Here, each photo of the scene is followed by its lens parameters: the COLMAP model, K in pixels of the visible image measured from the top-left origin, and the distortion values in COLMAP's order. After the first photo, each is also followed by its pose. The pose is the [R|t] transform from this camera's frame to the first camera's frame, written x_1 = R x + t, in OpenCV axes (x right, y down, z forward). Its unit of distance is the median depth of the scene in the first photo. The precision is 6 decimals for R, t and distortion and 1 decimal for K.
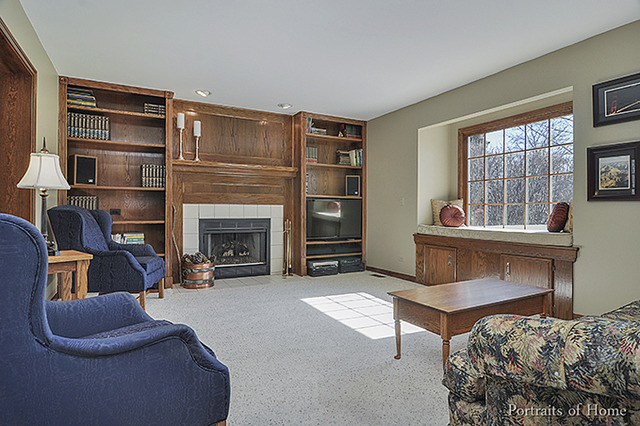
lens RADIAL K [[355.4, 0, 320.0], [0, 355.4, 213.0], [0, 0, 1]] dist [-0.003103, -0.000261]
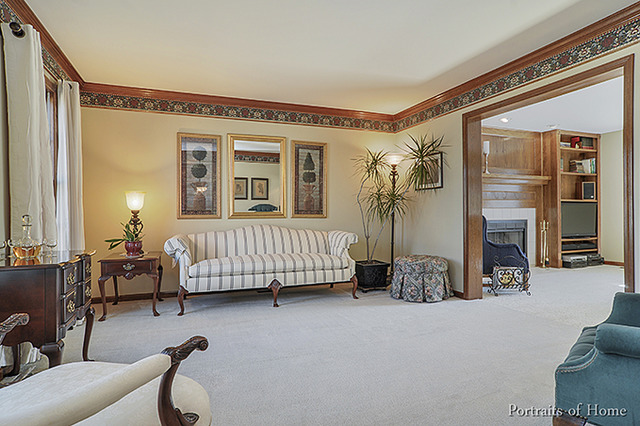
lens RADIAL K [[355.4, 0, 320.0], [0, 355.4, 213.0], [0, 0, 1]] dist [-0.003103, -0.000261]
pose [[0.992663, -0.011414, -0.120371, -0.682651], [0.010419, 0.999906, -0.008894, -0.003274], [0.120461, 0.007575, 0.992689, -0.262045]]
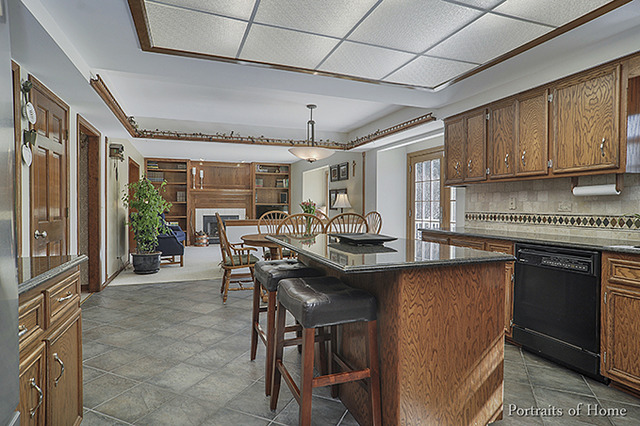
lens RADIAL K [[355.4, 0, 320.0], [0, 355.4, 213.0], [0, 0, 1]] dist [-0.003103, -0.000261]
pose [[0.990805, 0.000579, -0.135296, 0.584224], [0.001404, 0.999893, 0.014561, -0.025905], [0.135289, -0.014617, 0.990698, -0.926098]]
